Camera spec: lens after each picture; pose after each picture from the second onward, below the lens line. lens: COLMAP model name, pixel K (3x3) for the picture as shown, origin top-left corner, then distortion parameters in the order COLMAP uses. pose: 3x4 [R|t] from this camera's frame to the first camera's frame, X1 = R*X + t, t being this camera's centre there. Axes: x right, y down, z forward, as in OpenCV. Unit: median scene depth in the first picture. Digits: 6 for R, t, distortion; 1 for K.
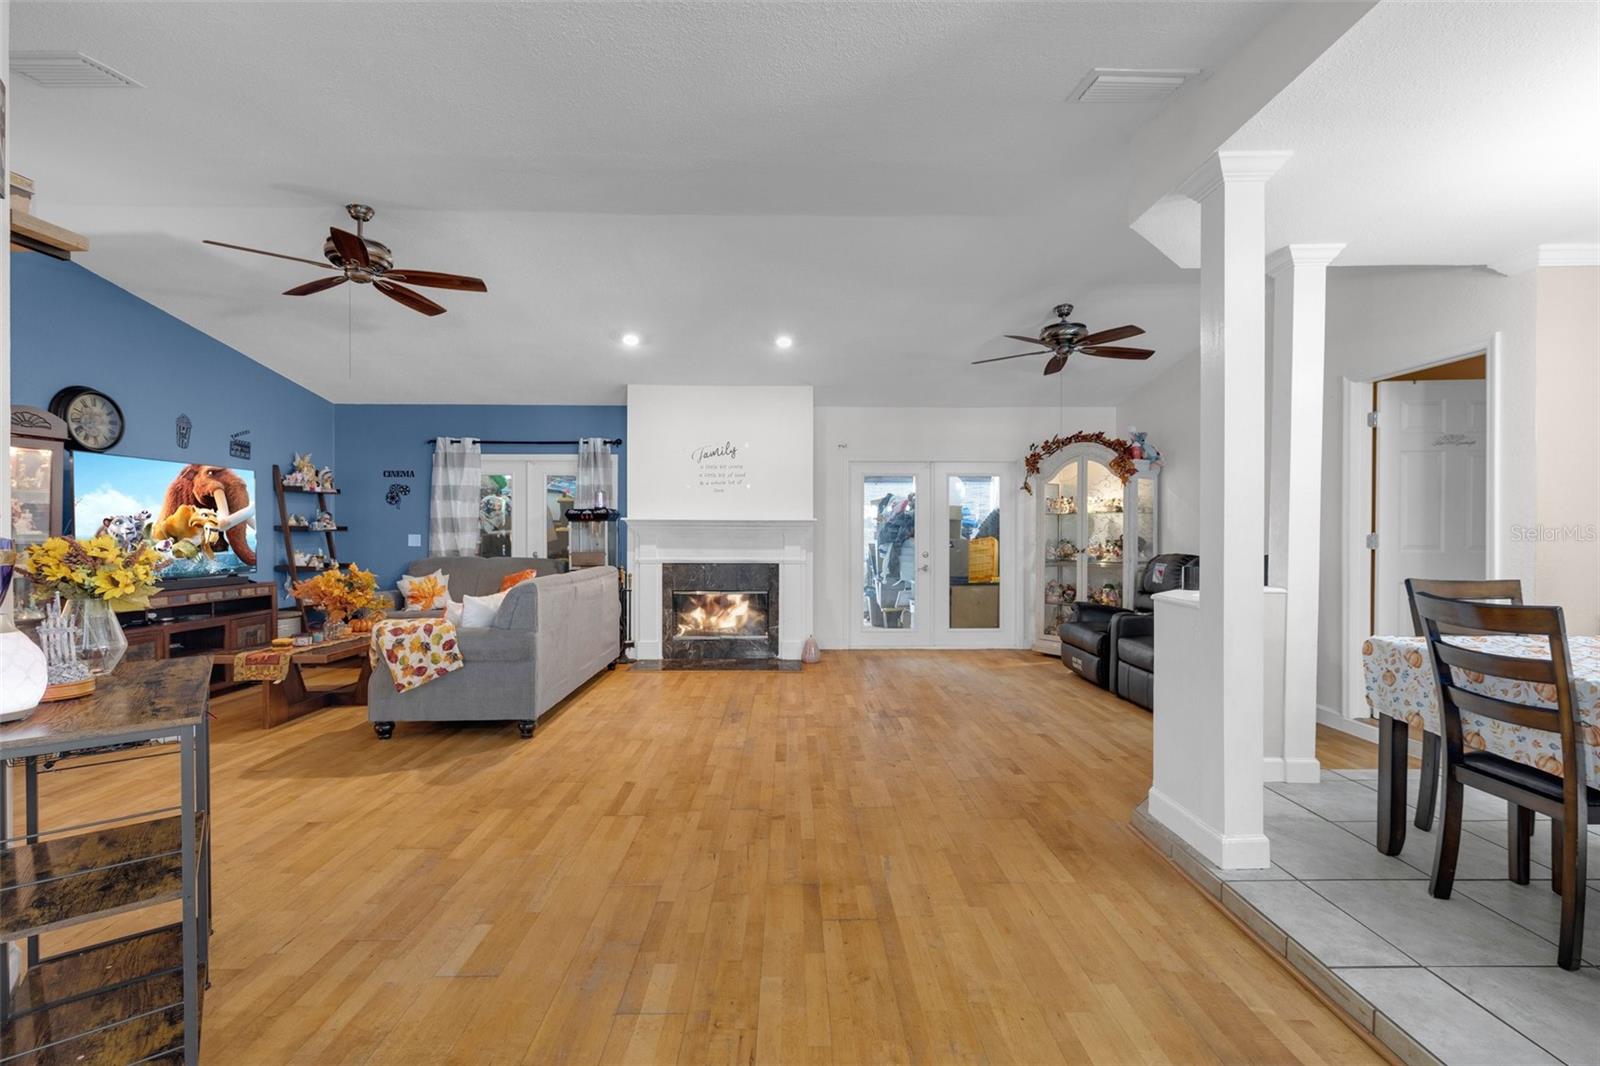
lens RADIAL K [[712.0, 0, 801.6], [0, 712.0, 531.7], [0, 0, 1]] dist [0.003607, -0.001354]
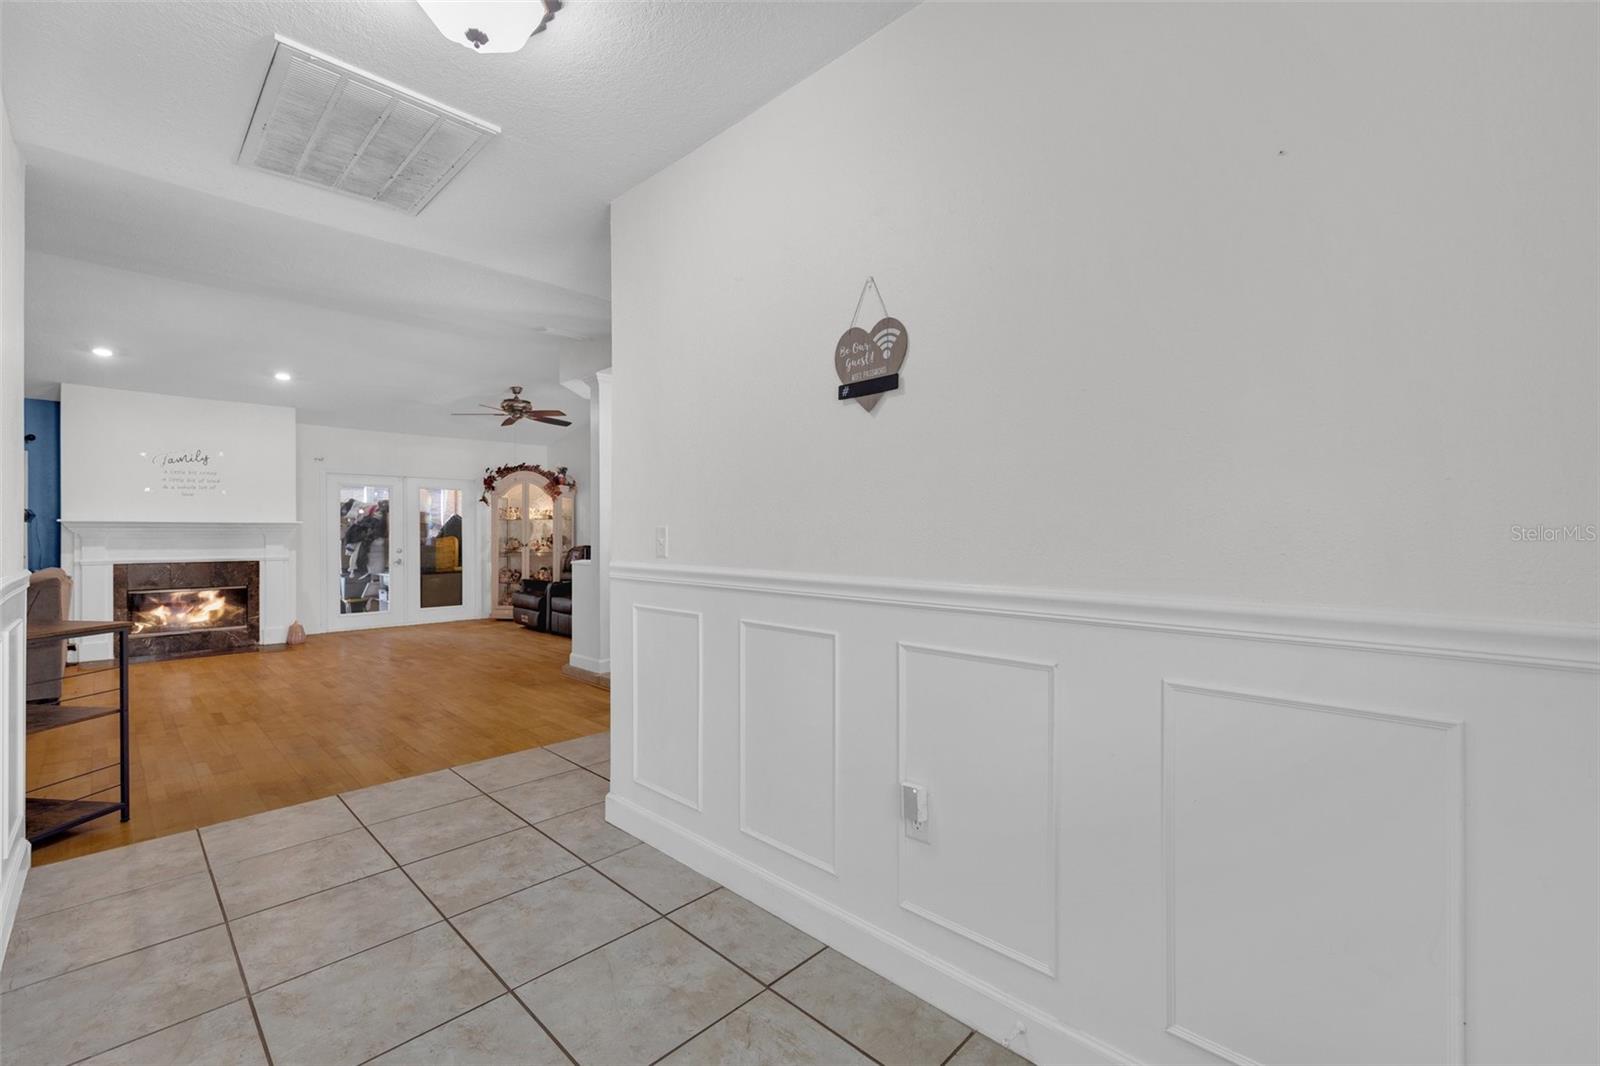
lens RADIAL K [[674.7, 0, 803.6], [0, 674.7, 534.2], [0, 0, 1]] dist [0.003538, -0.000516]
pose [[0.704339, -0.004594, 0.709849, -0.236154], [0.002850, 0.999989, 0.003643, 0.000948], [-0.709858, -0.000543, 0.704344, -0.479645]]
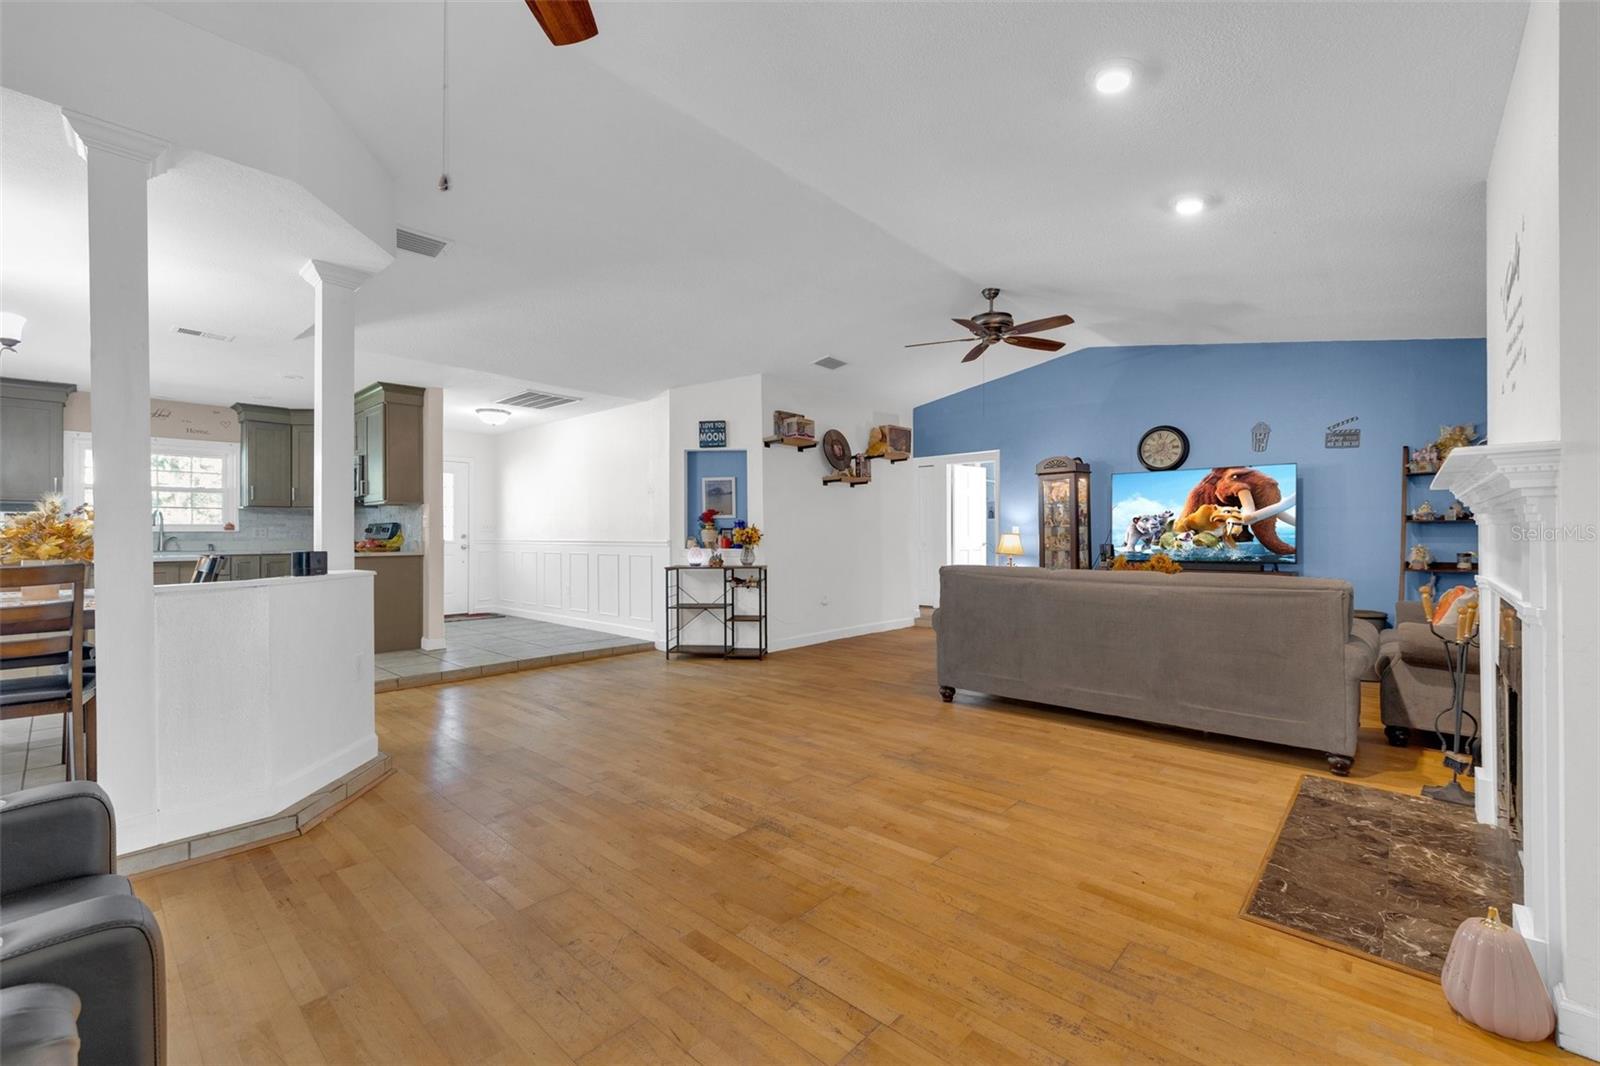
lens RADIAL K [[674.7, 0, 812.3], [0, 674.7, 520.7], [0, 0, 1]] dist [0.003538, -0.000516]
pose [[-0.677372, -0.015499, -0.735477, 0.447678], [0.000911, 0.999760, -0.021907, 0.015556], [0.735640, -0.015509, -0.677195, 1.240893]]
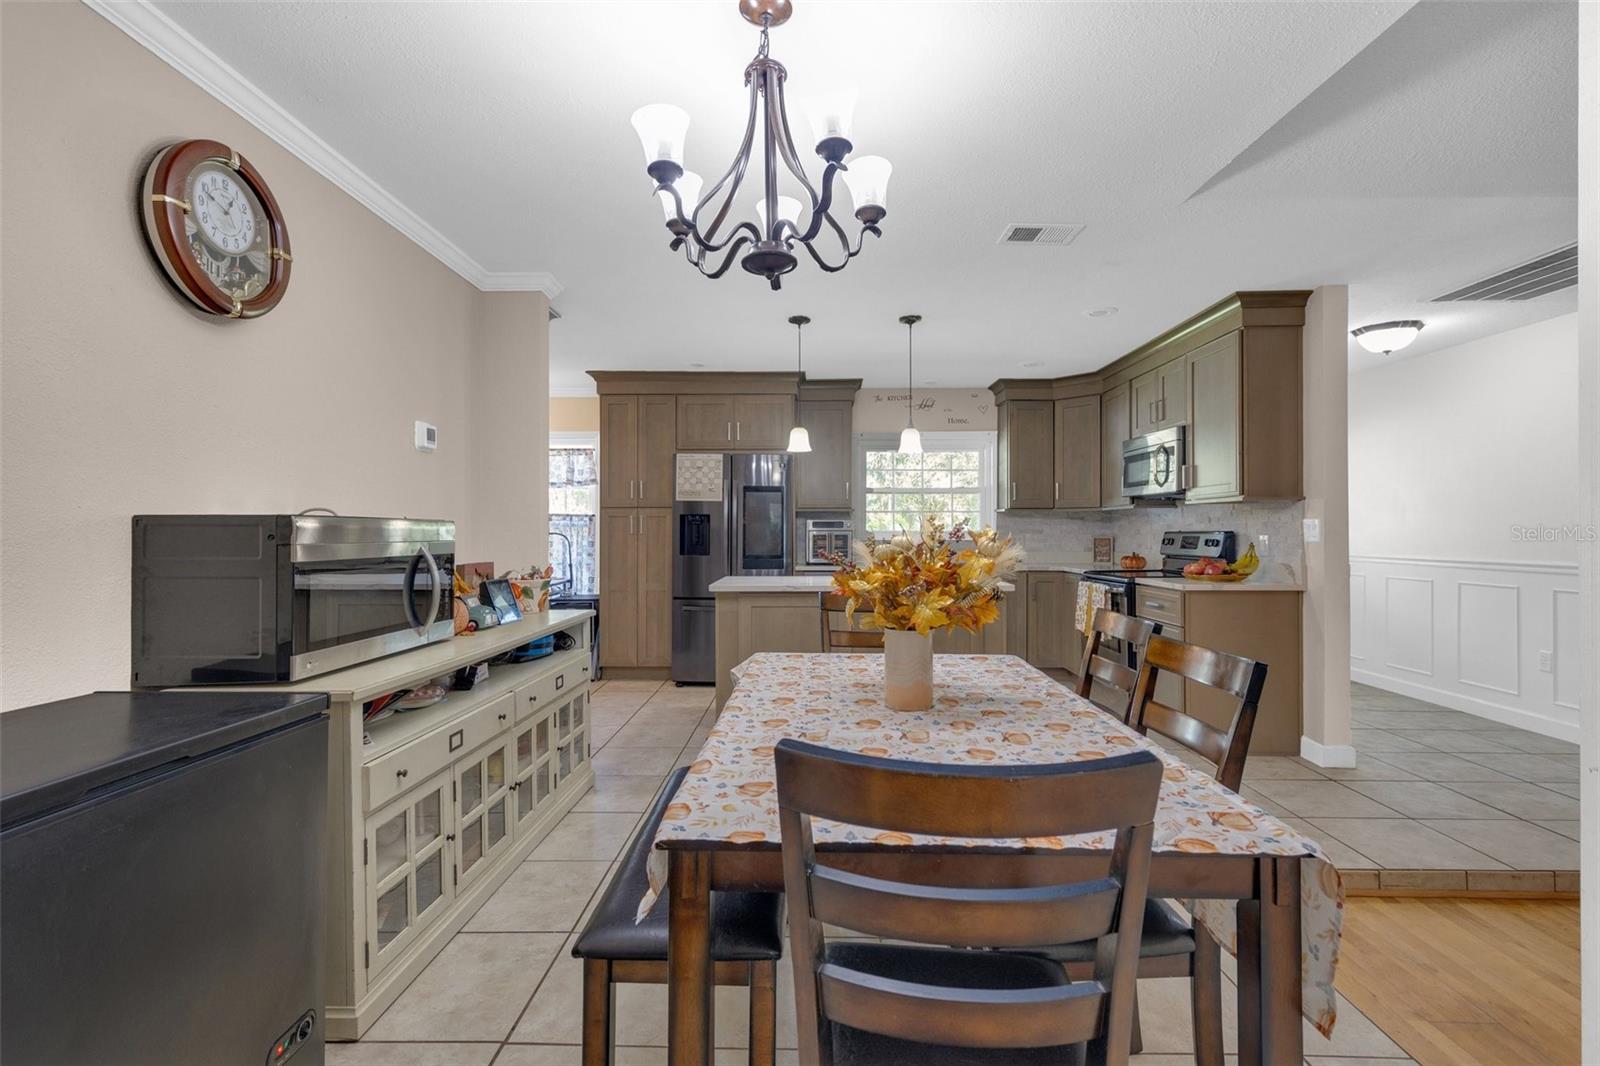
lens RADIAL K [[712.0, 0, 795.2], [0, 712.0, 535.1], [0, 0, 1]] dist [0.003607, -0.001354]
pose [[-0.999111, -0.003817, 0.041987, 0.509311], [-0.003433, 0.999952, 0.009216, -0.010550], [-0.042020, 0.009064, -0.999076, 0.663704]]
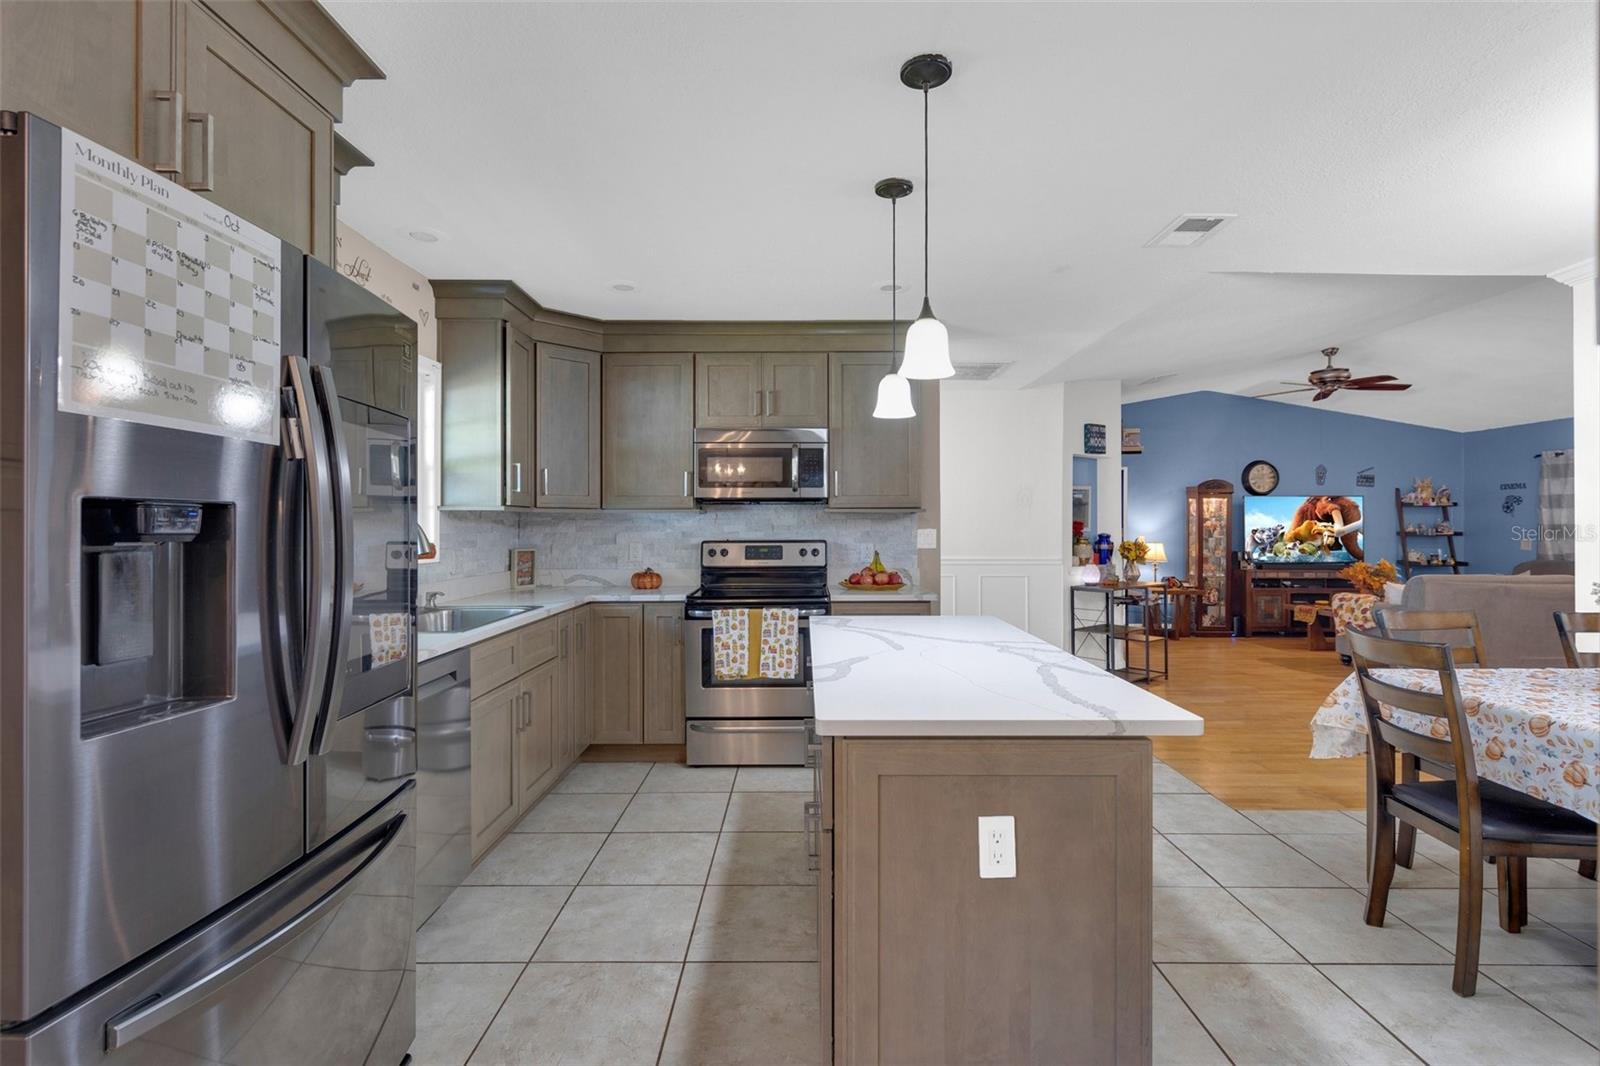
lens RADIAL K [[743.5, 0, 798.4], [0, 743.5, 523.1], [0, 0, 1]] dist [-0.004210, -0.000416]
pose [[-0.021624, -0.006871, -0.999743, 0.891331], [0.001822, 0.999974, -0.006912, -0.022094], [0.999765, -0.001971, -0.021611, -0.171566]]
